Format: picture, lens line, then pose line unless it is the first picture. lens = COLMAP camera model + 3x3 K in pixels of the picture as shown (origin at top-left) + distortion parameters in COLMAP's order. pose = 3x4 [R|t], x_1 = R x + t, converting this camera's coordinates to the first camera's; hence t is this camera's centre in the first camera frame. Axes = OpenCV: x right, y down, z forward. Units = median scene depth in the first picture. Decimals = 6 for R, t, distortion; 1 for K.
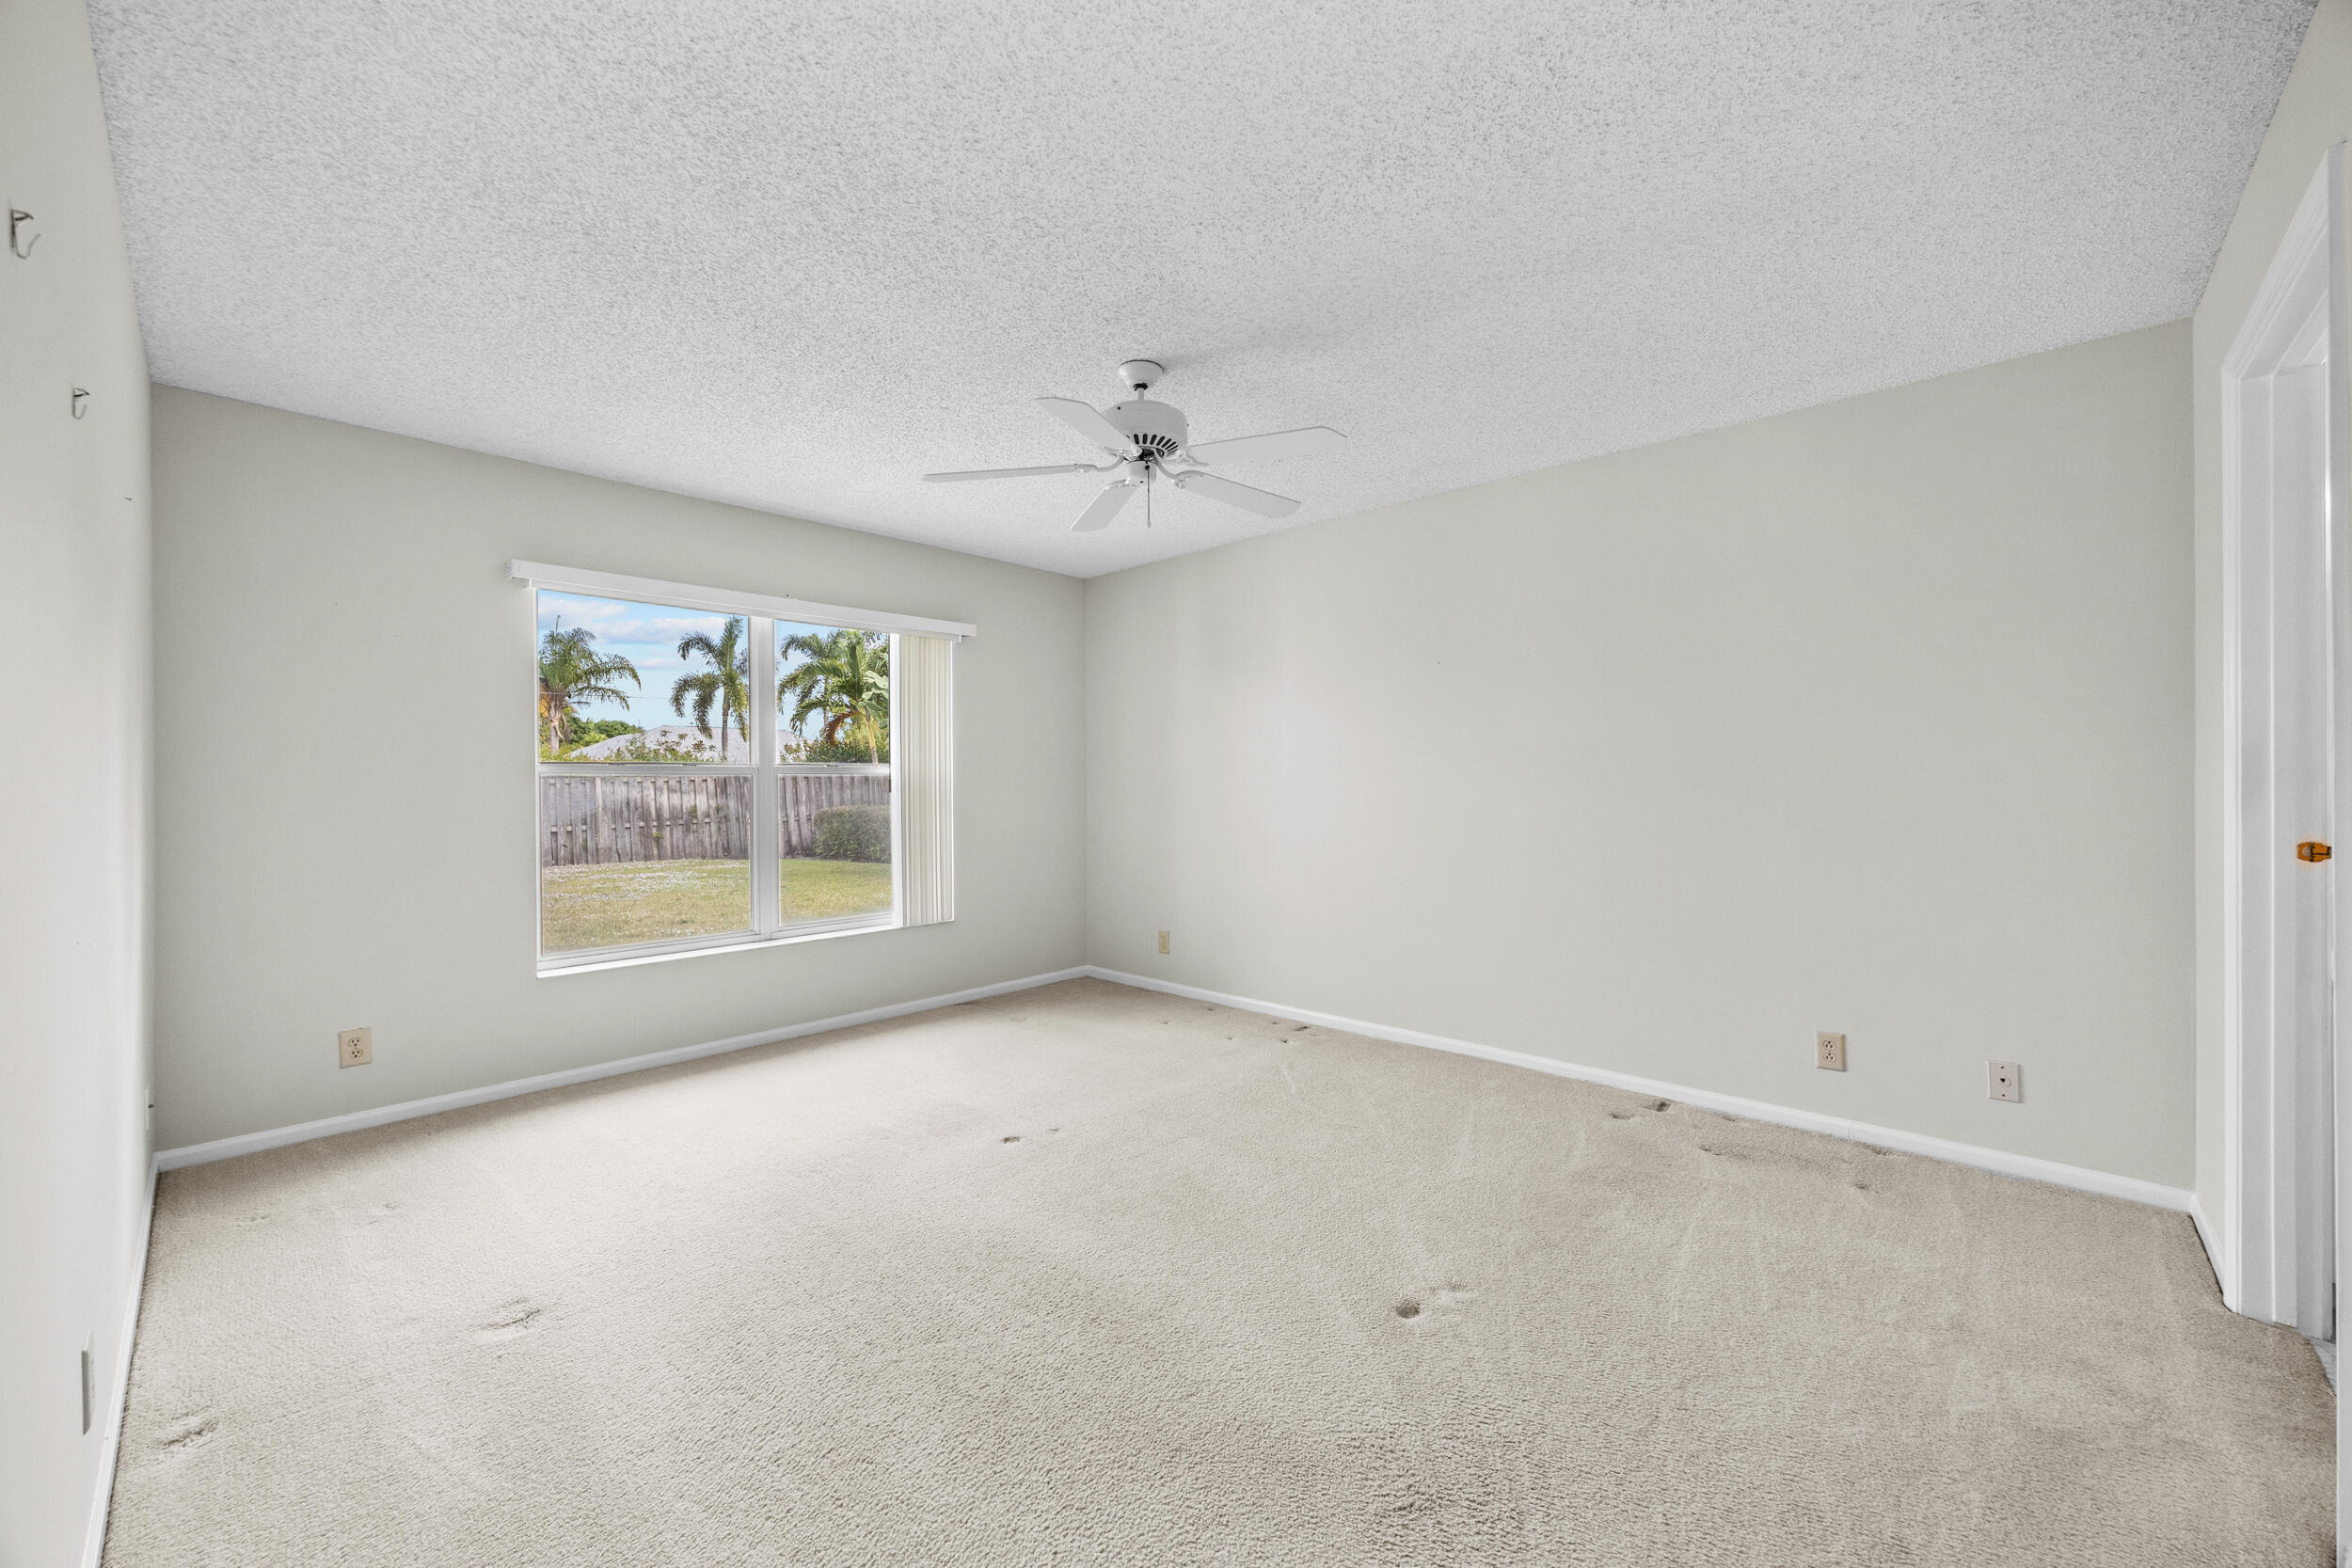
lens RADIAL K [[895.4, 0, 1177.7], [0, 895.4, 788.9], [0, 0, 1]] dist [-0.003769, 0.000324]
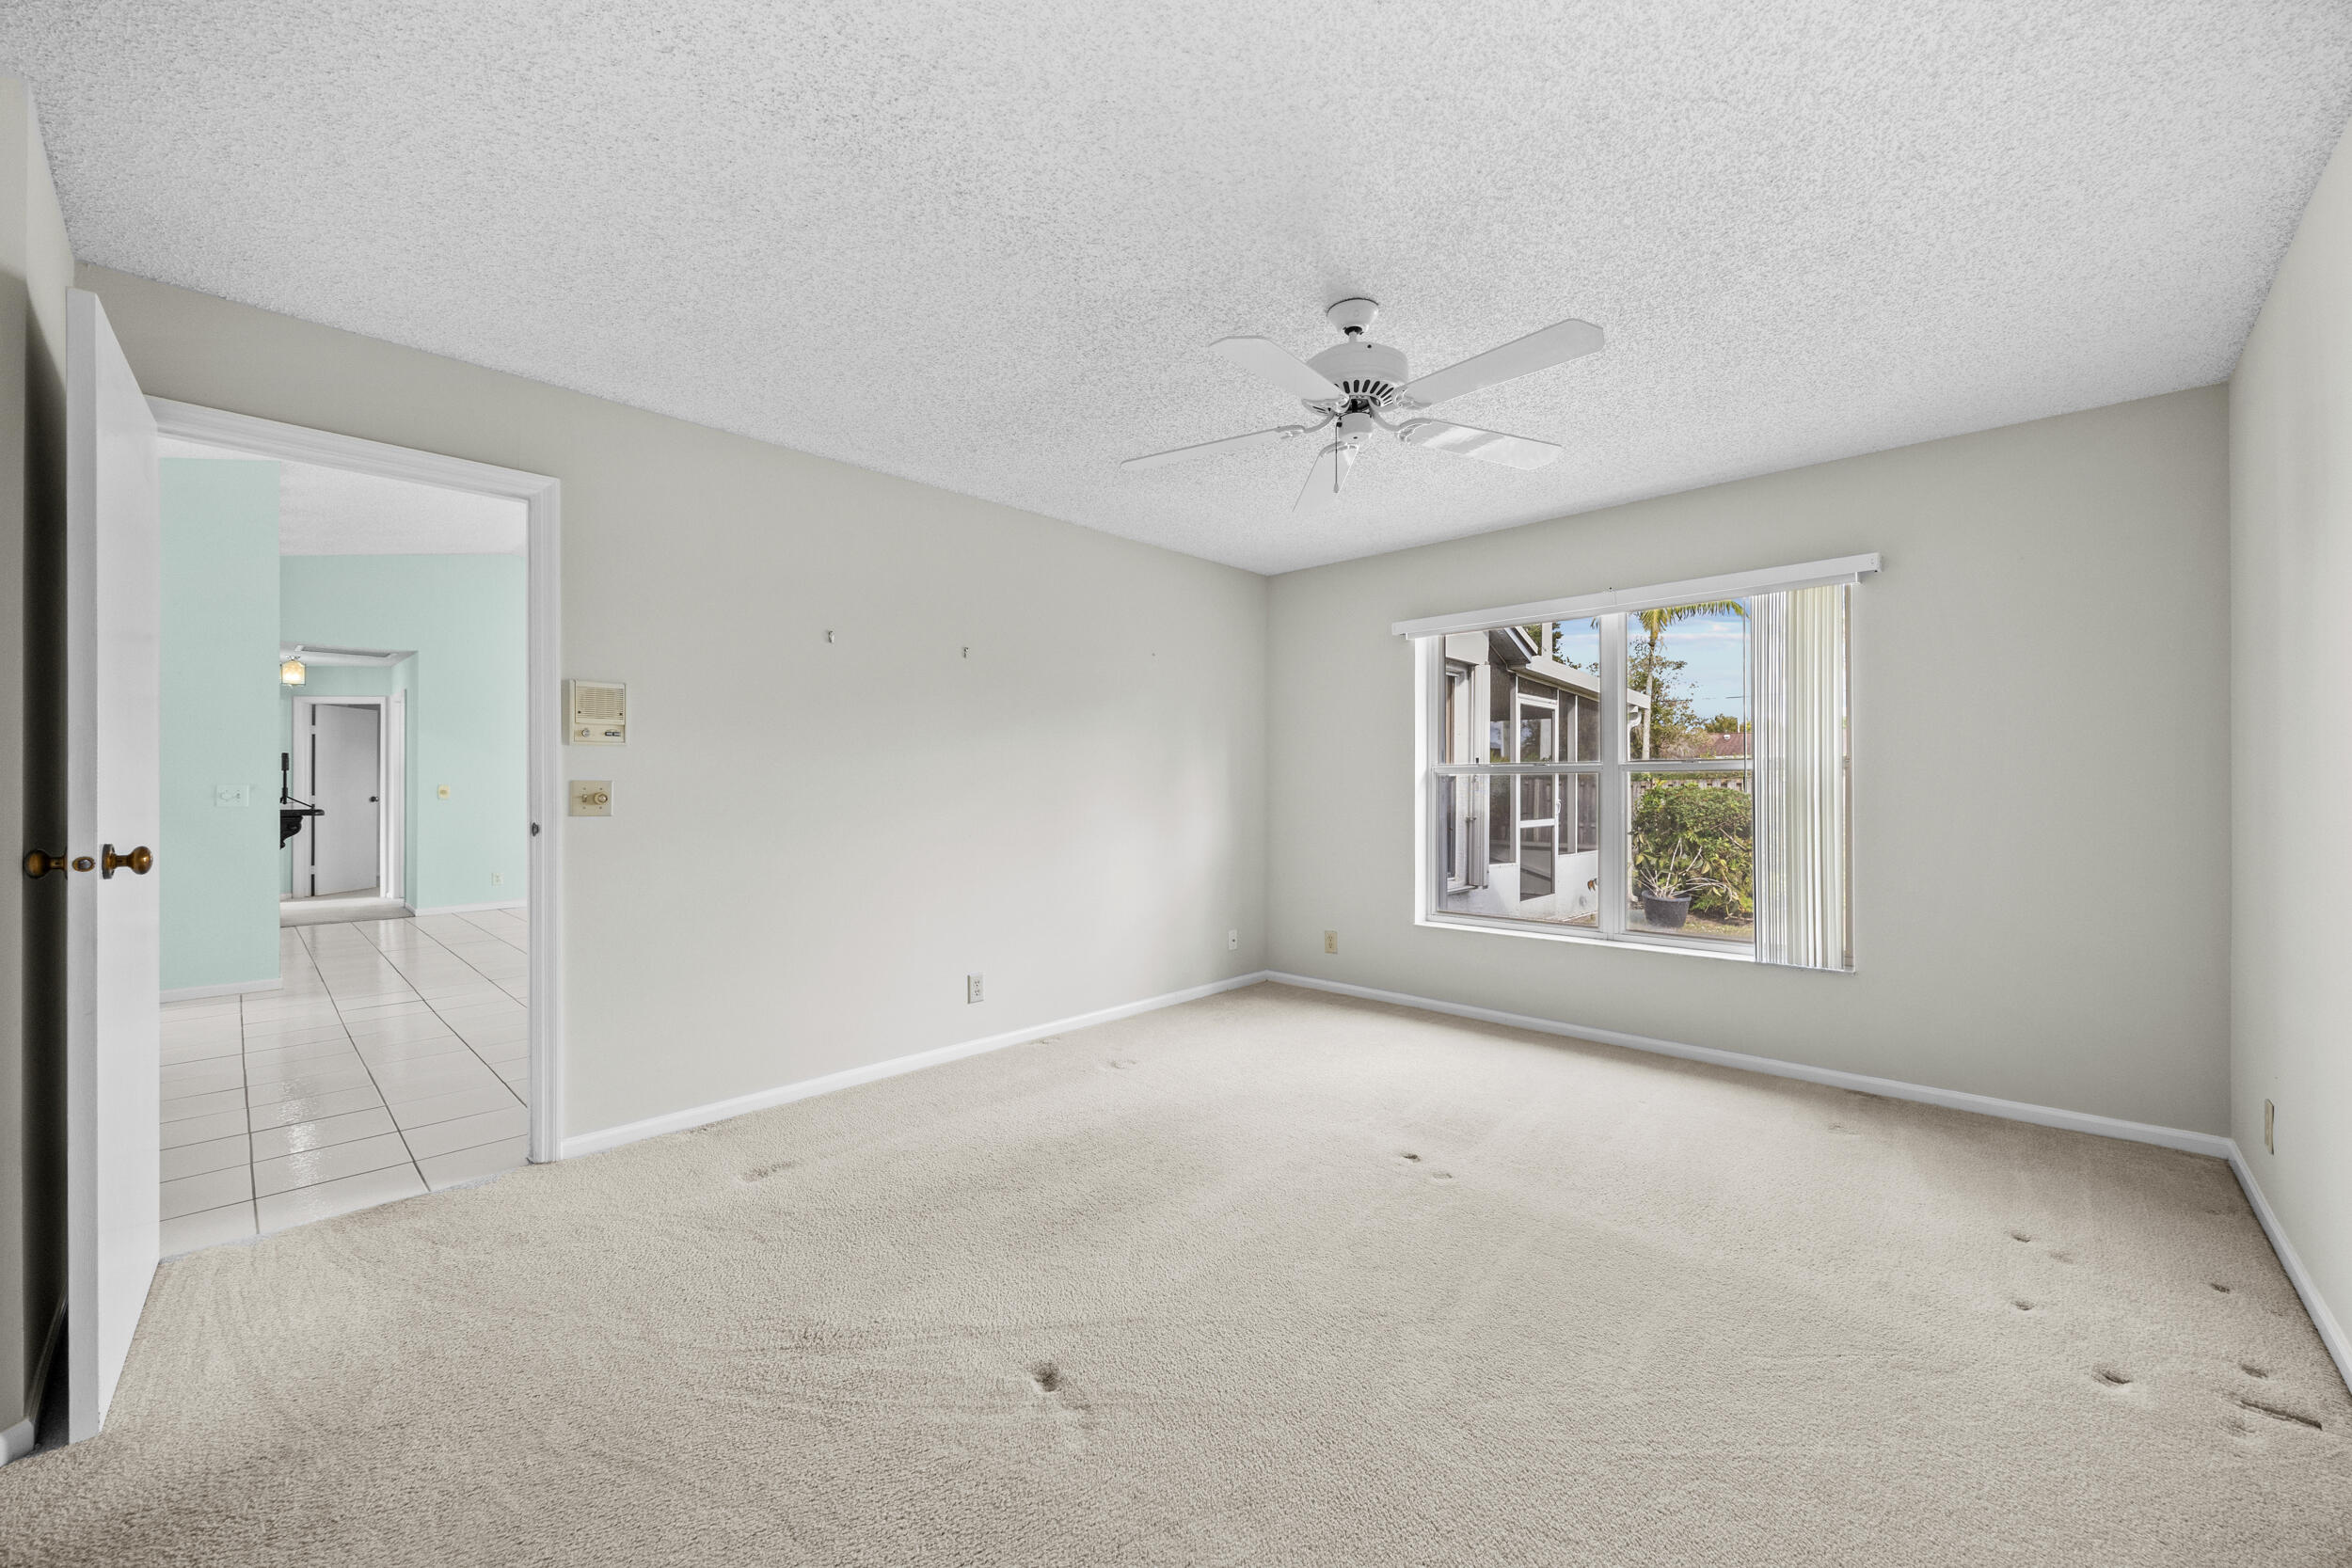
lens RADIAL K [[895.4, 0, 1178.9], [0, 895.4, 783.1], [0, 0, 1]] dist [-0.003769, 0.000324]
pose [[-0.007937, 0.002663, -0.999965, 0.755172], [-0.004292, 0.999987, 0.002697, -0.005503], [0.999959, 0.004313, -0.007926, 0.754128]]
